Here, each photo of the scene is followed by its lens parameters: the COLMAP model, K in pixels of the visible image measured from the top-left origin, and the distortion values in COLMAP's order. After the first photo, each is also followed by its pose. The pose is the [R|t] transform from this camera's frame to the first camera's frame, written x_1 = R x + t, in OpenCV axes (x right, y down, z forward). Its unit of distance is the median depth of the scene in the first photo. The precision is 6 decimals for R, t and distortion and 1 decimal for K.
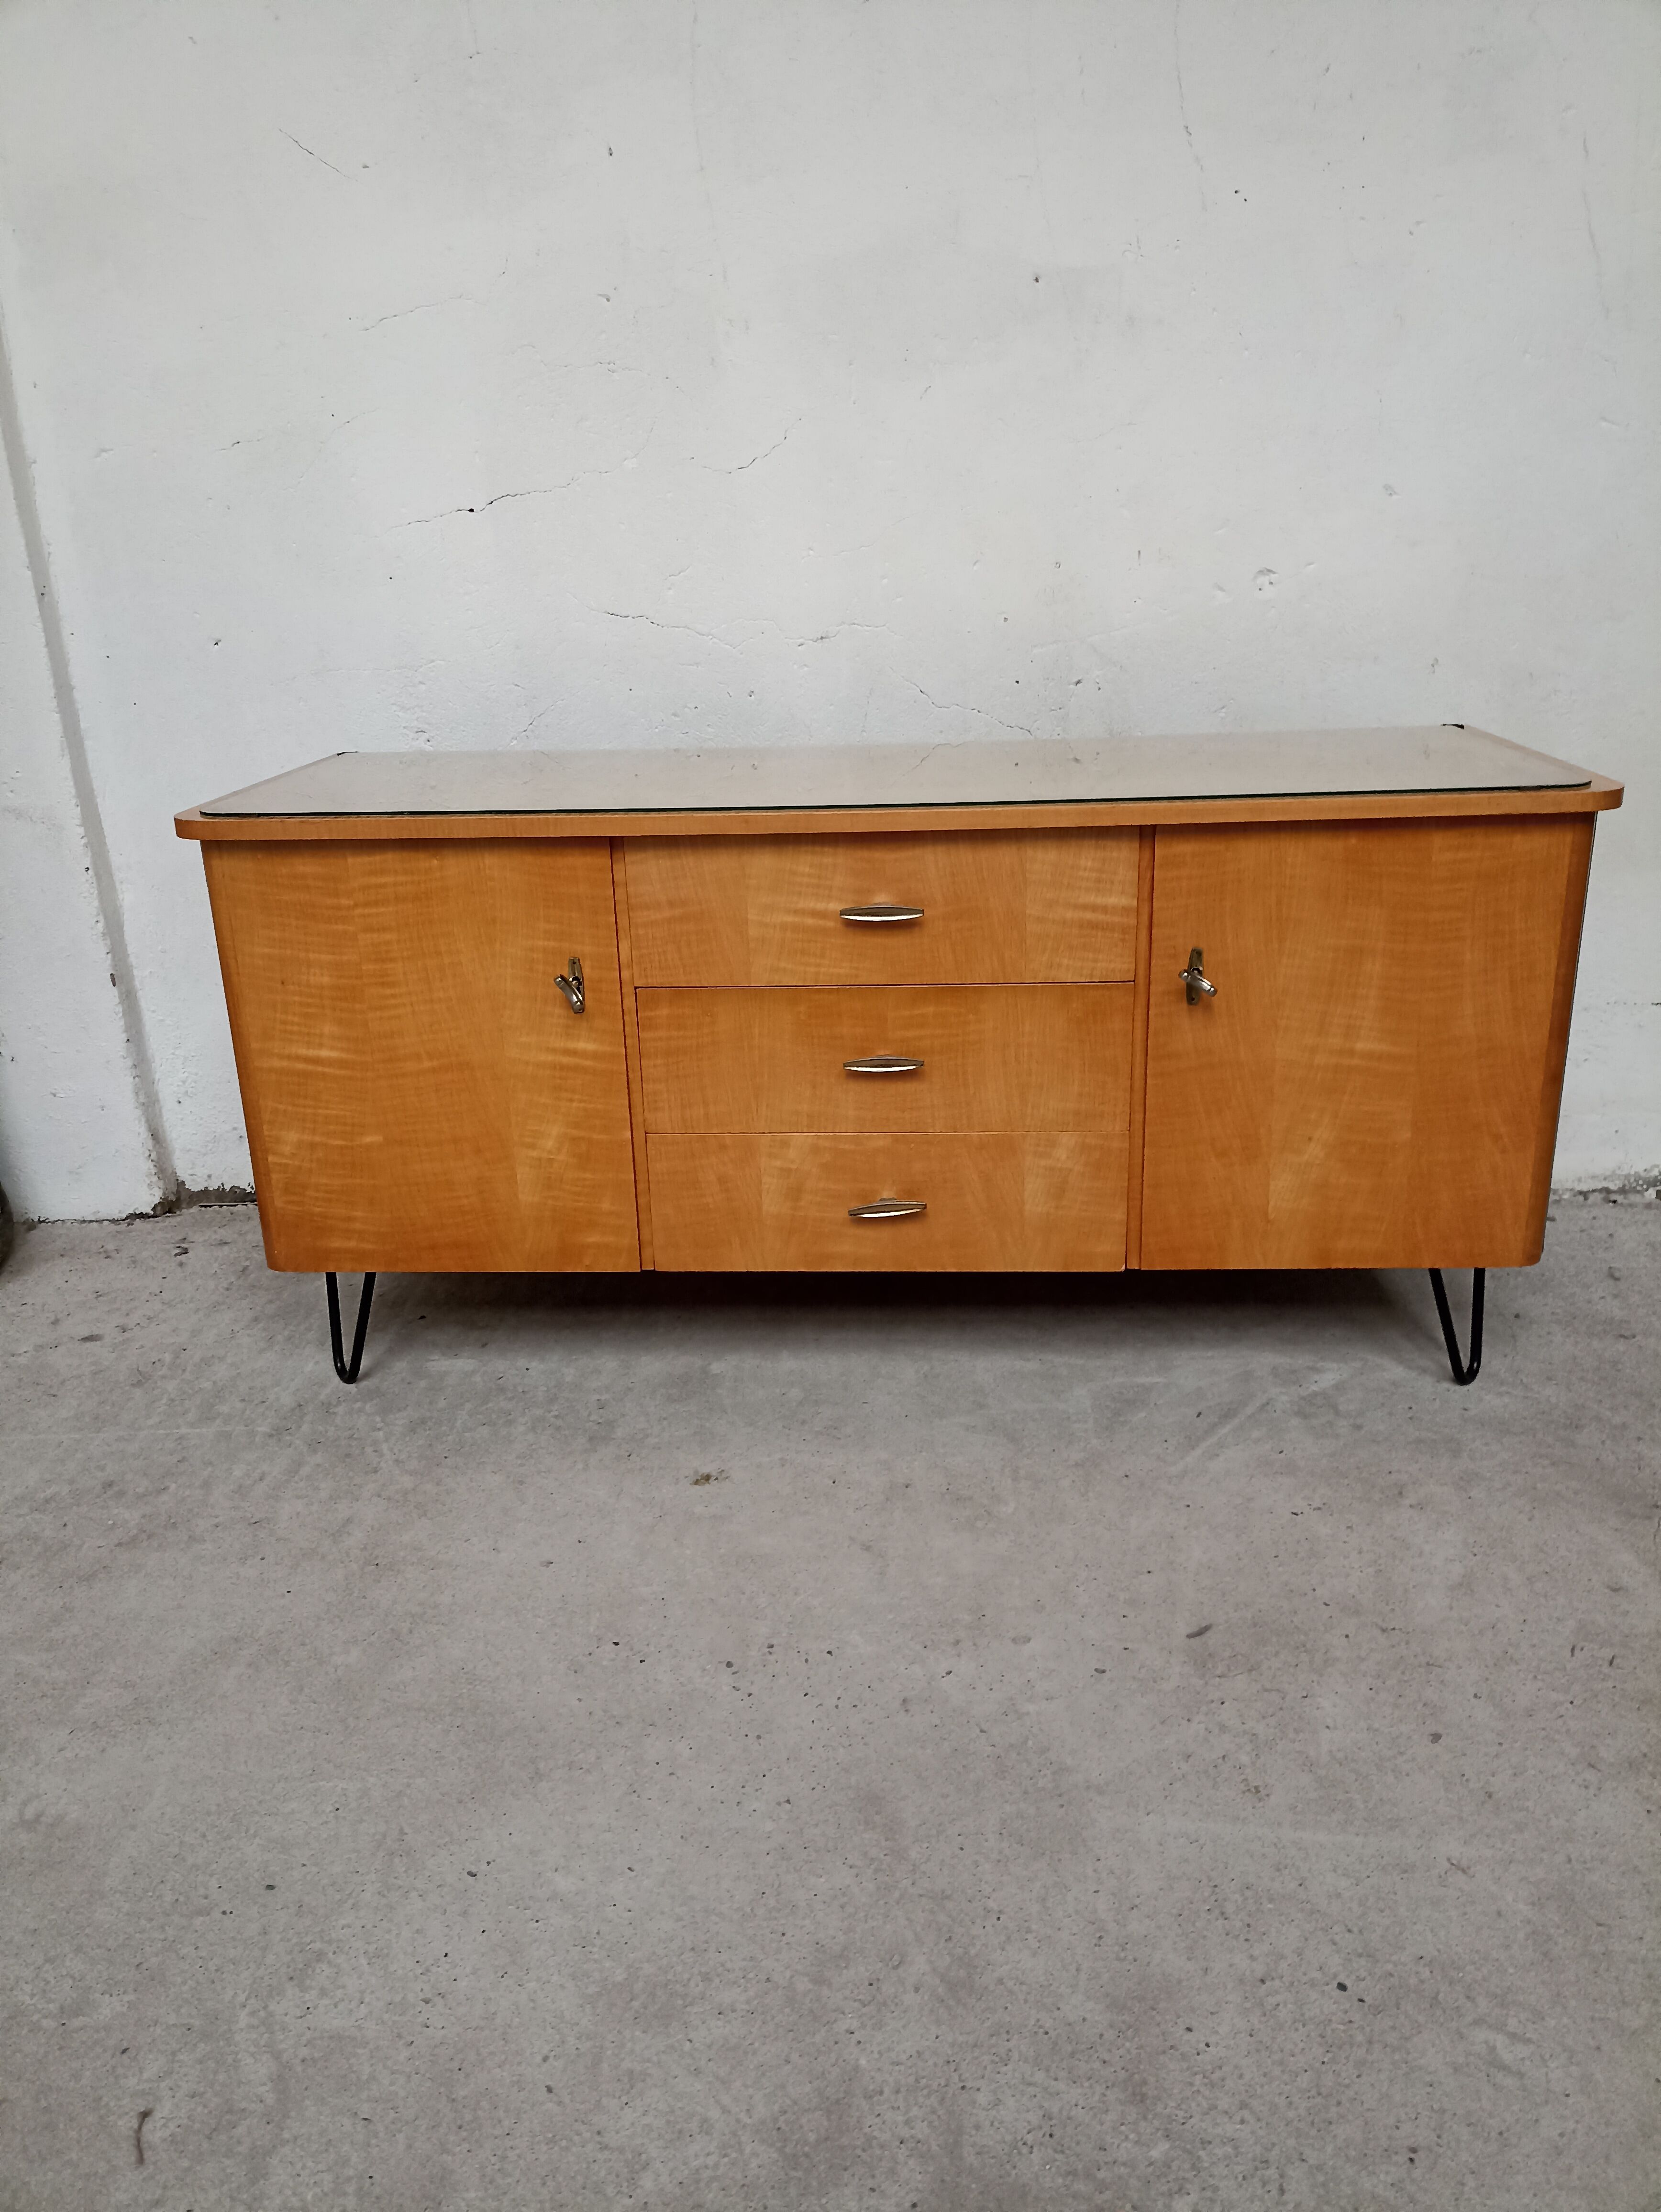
lens RADIAL K [[1613.7, 0, 832.1], [0, 1613.7, 1112.6], [0, 0, 1]] dist [0.018670, 0.000943]
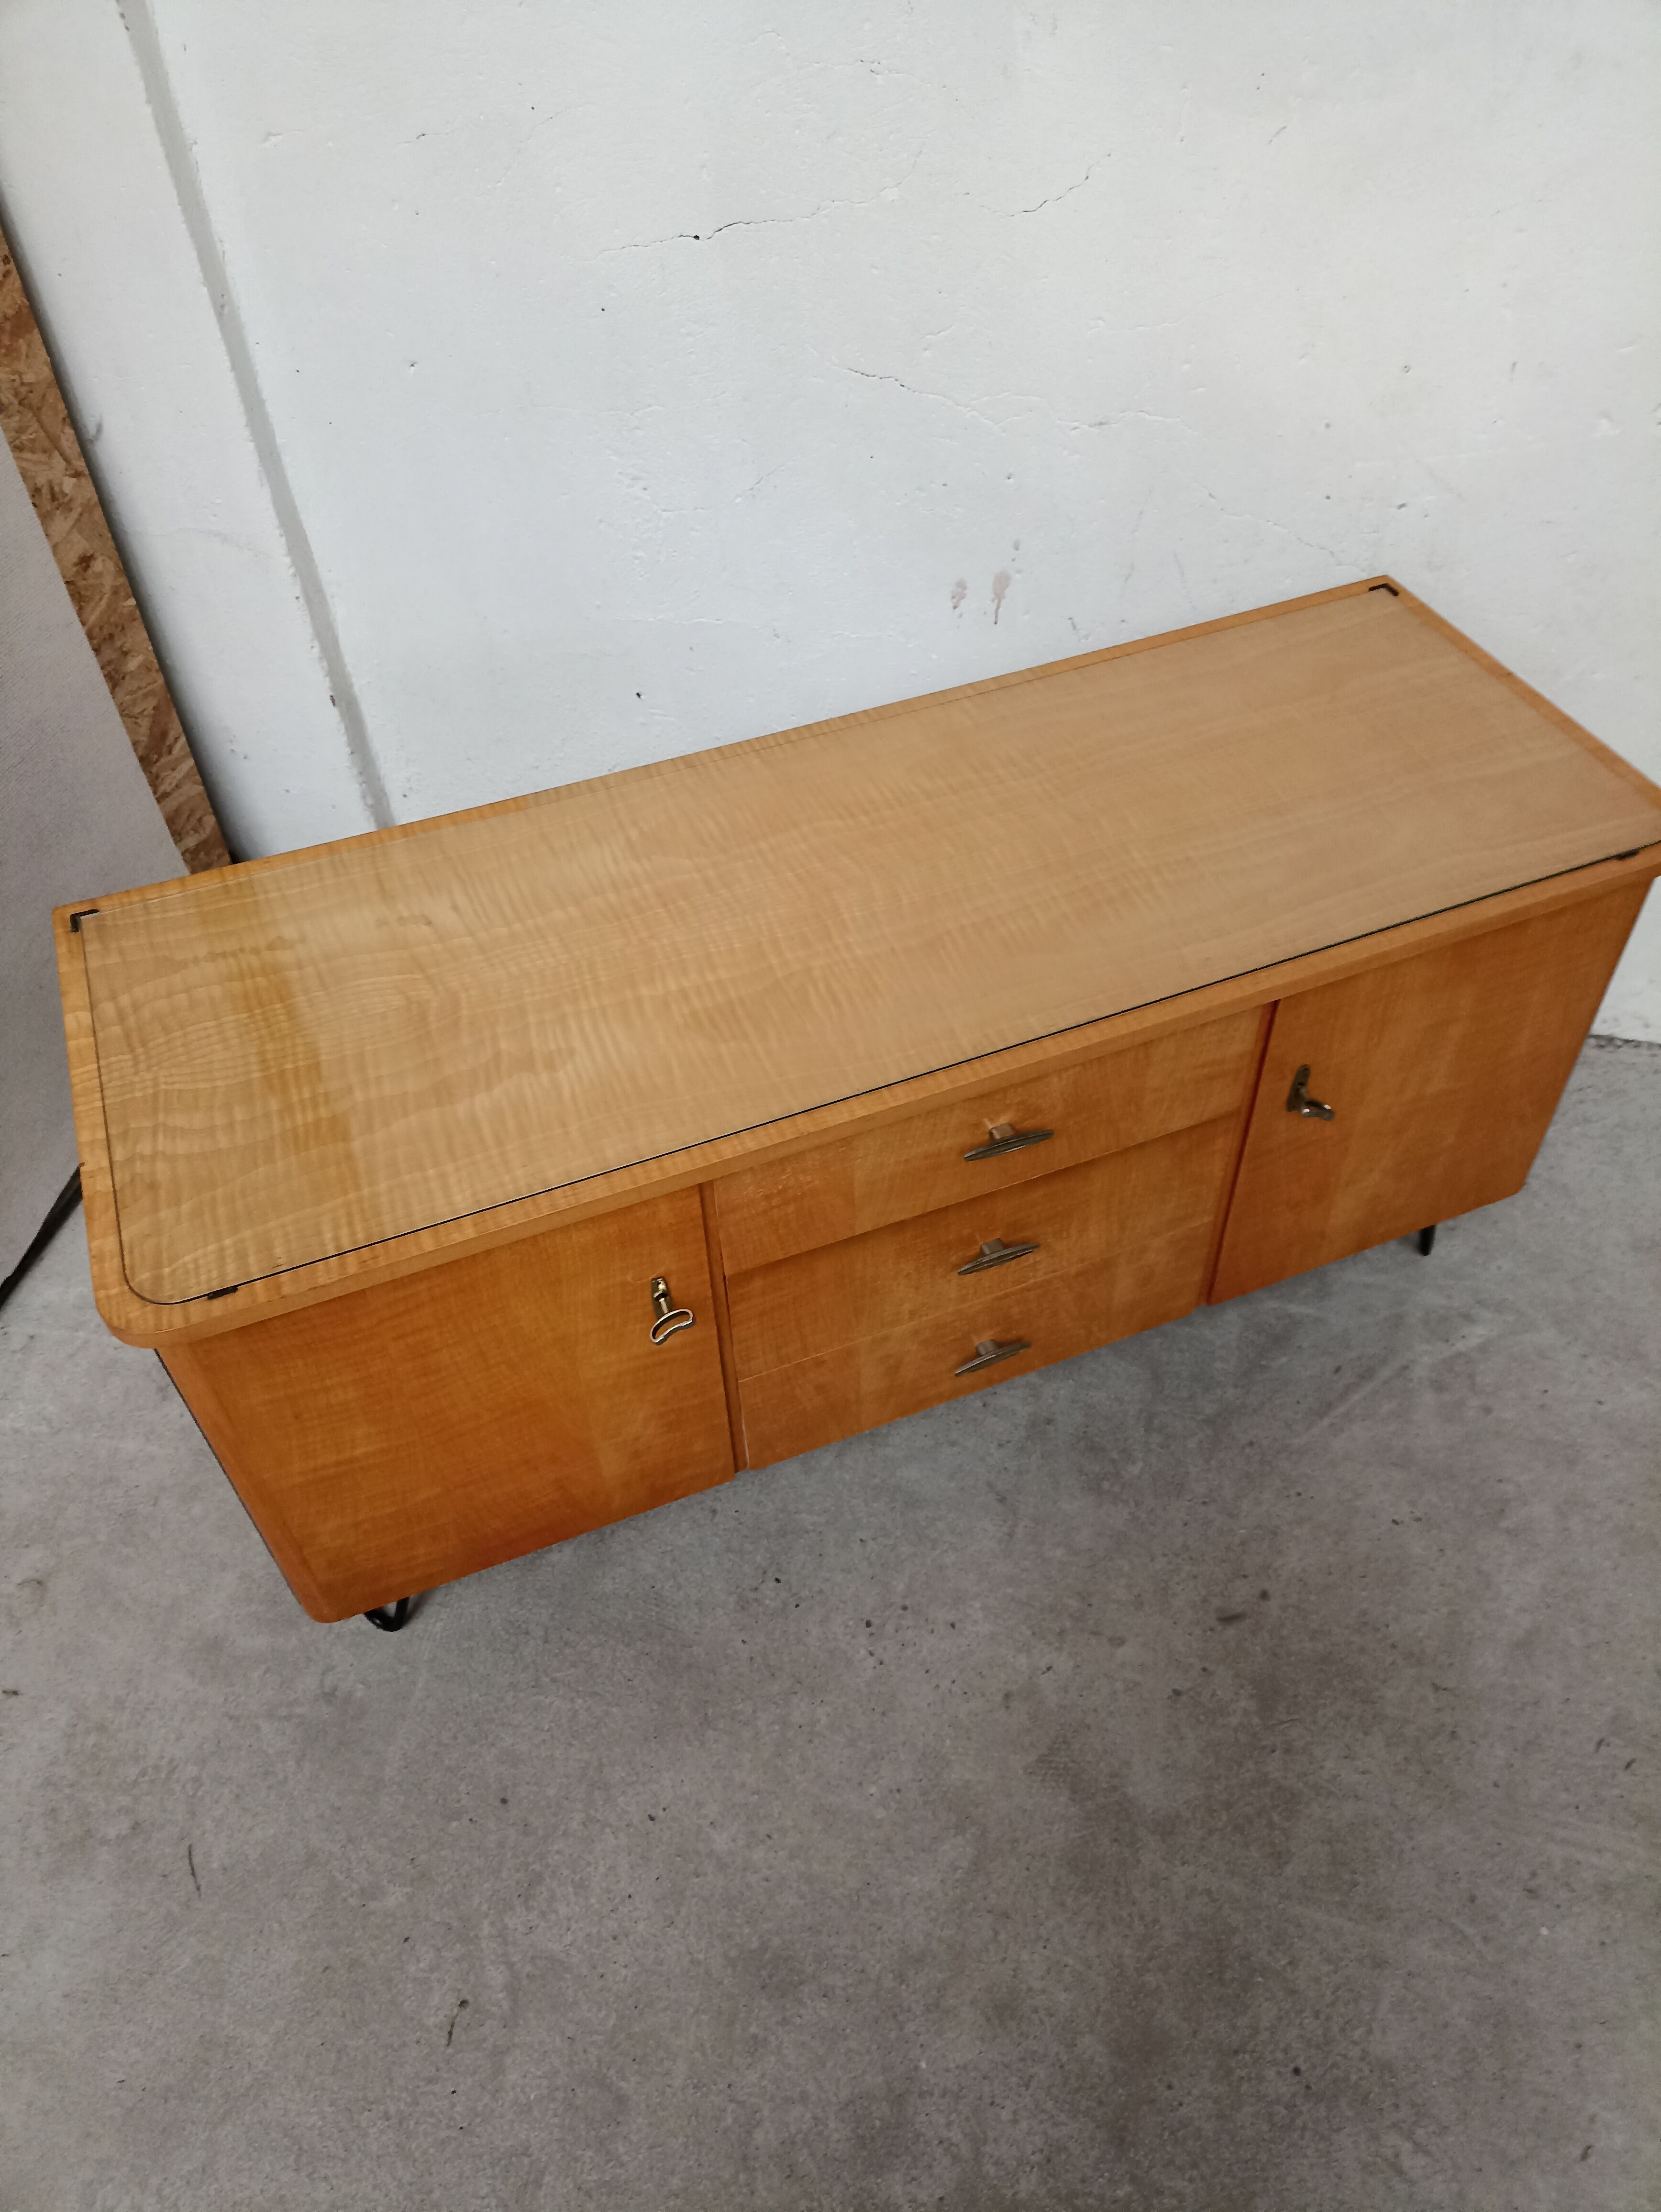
lens RADIAL K [[1613.7, 0, 835.4], [0, 1613.7, 1114.6], [0, 0, 1]] dist [0.018670, 0.000943]
pose [[0.985583, 0.129937, -0.108365, -0.006607], [-0.064174, 0.879708, 0.471164, -0.556658], [0.156551, -0.457417, 0.875364, 0.117196]]
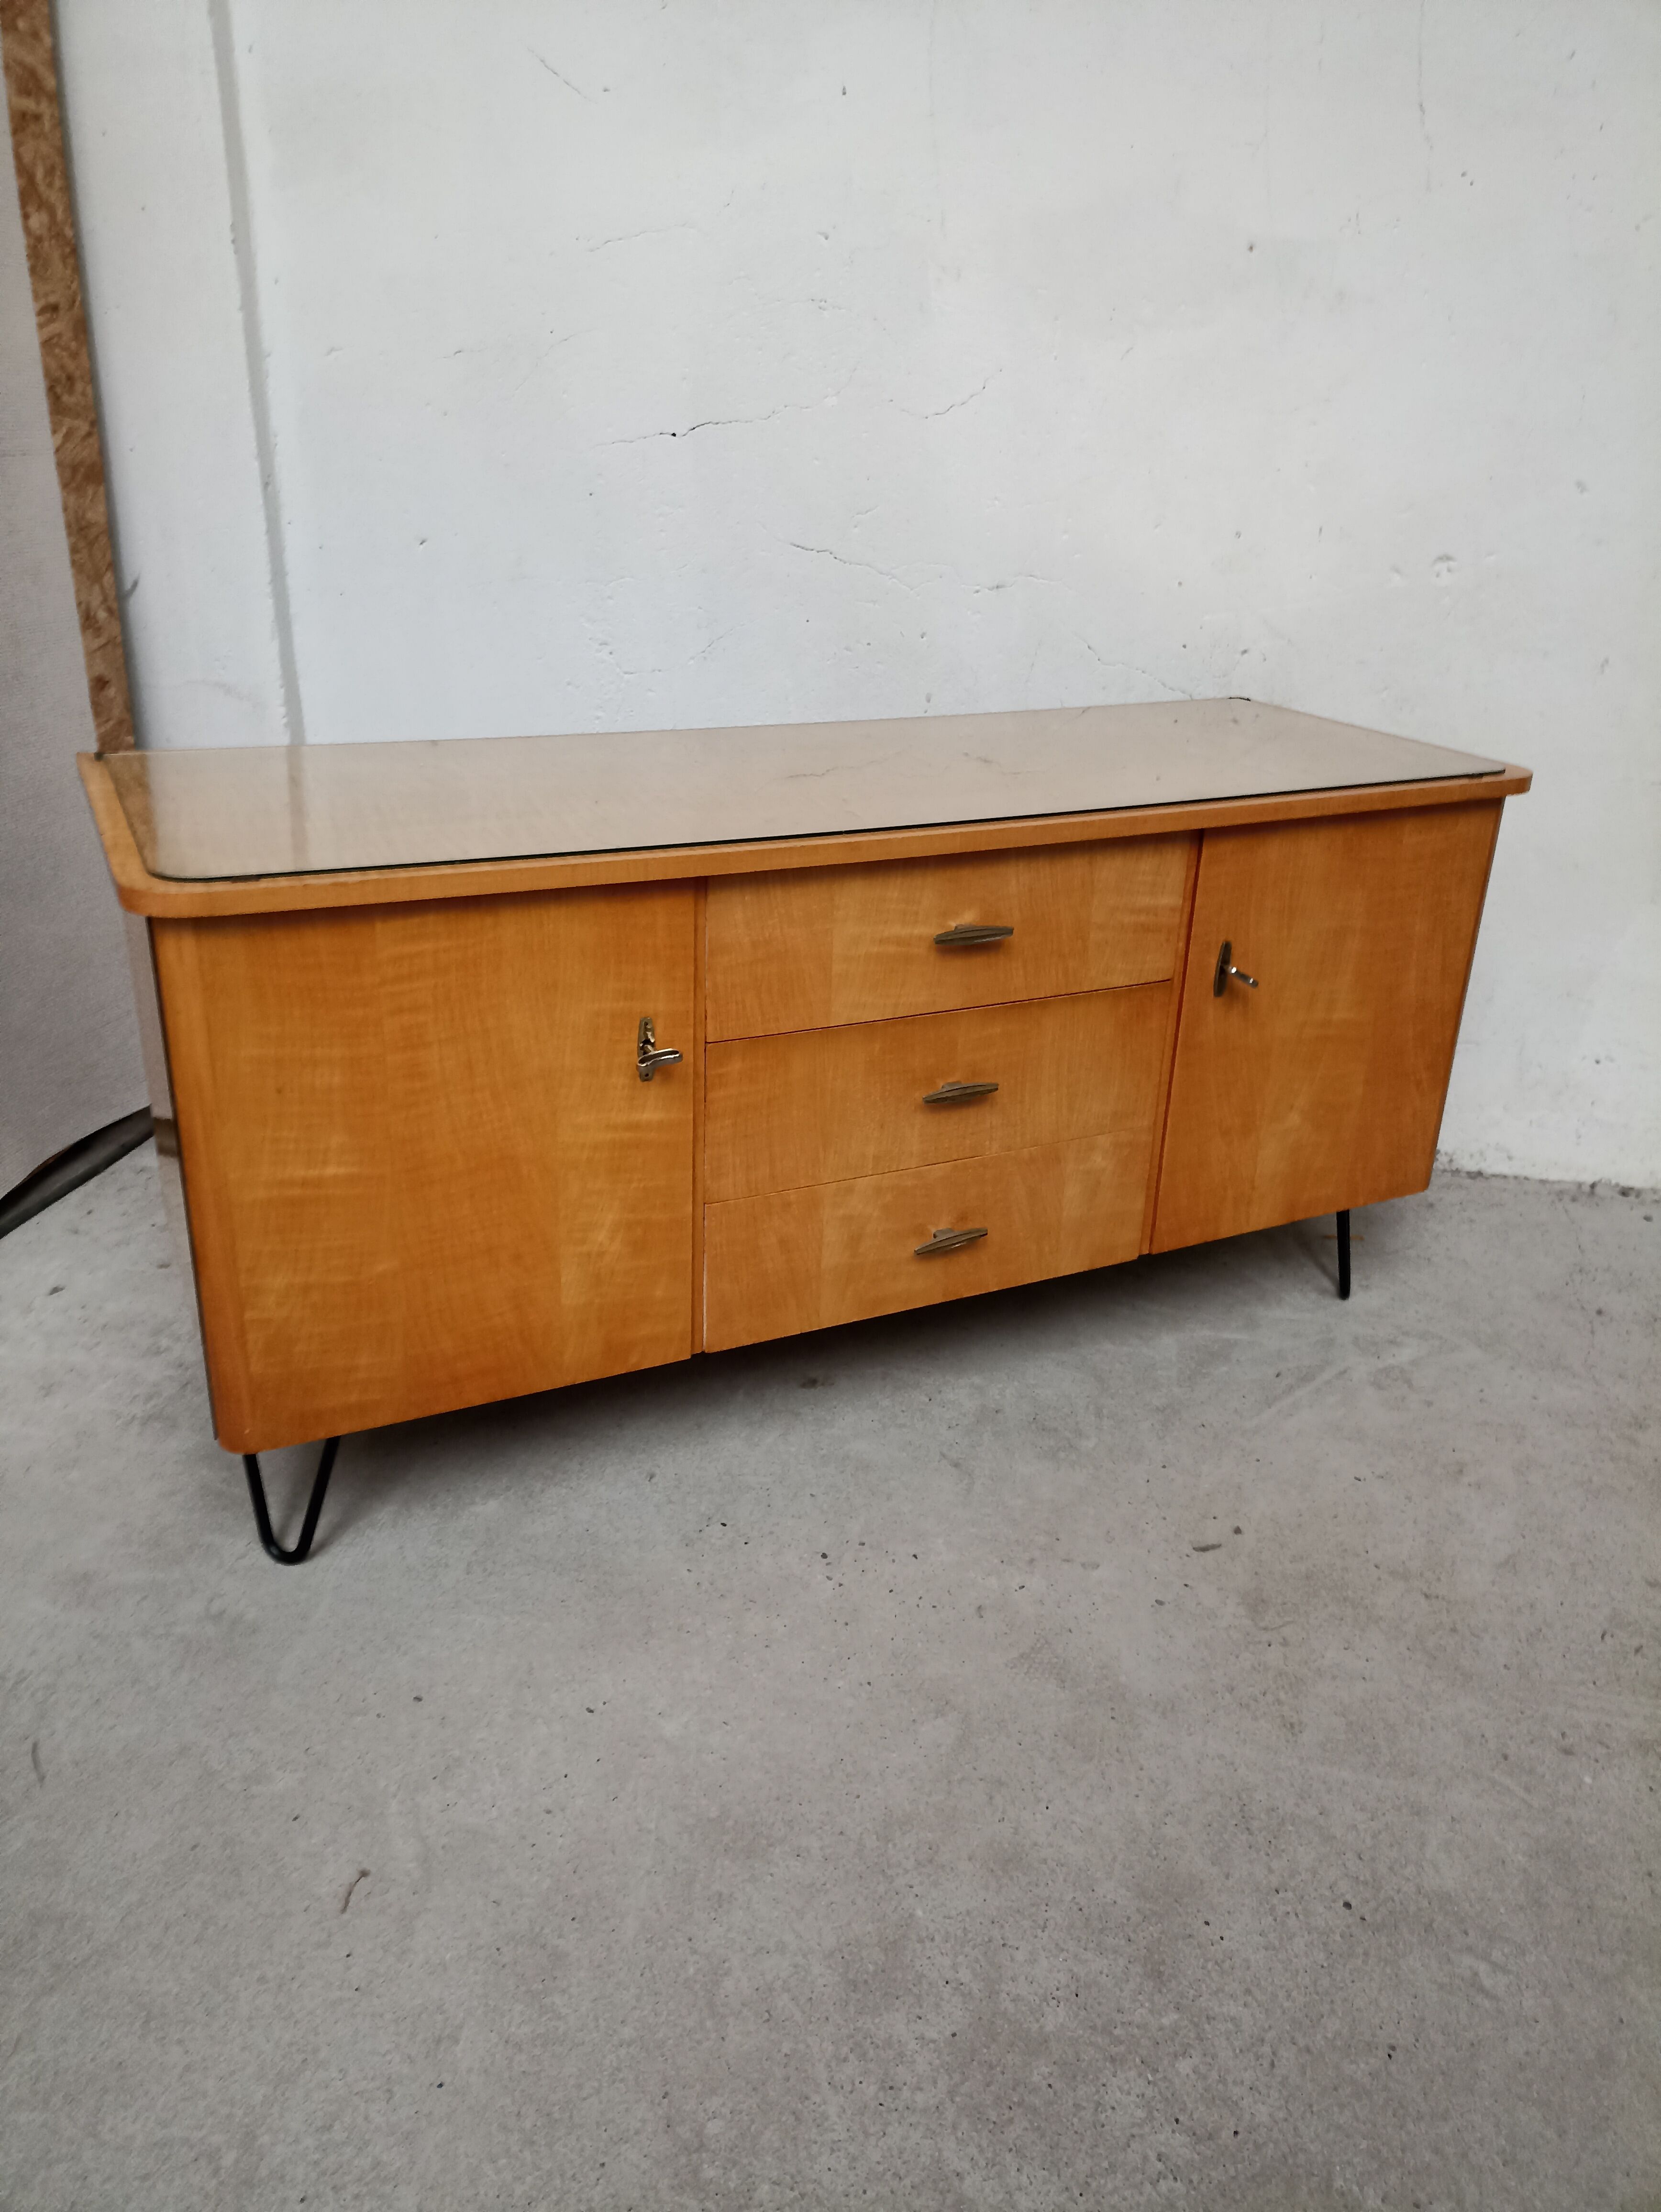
lens RADIAL K [[1613.7, 0, 833.4], [0, 1613.7, 1113.7], [0, 0, 1]] dist [0.018670, 0.000943]
pose [[0.992952, 0.103394, -0.057935, -0.024503], [-0.098887, 0.992199, 0.075909, -0.044103], [0.065332, -0.069645, 0.995430, -0.082011]]
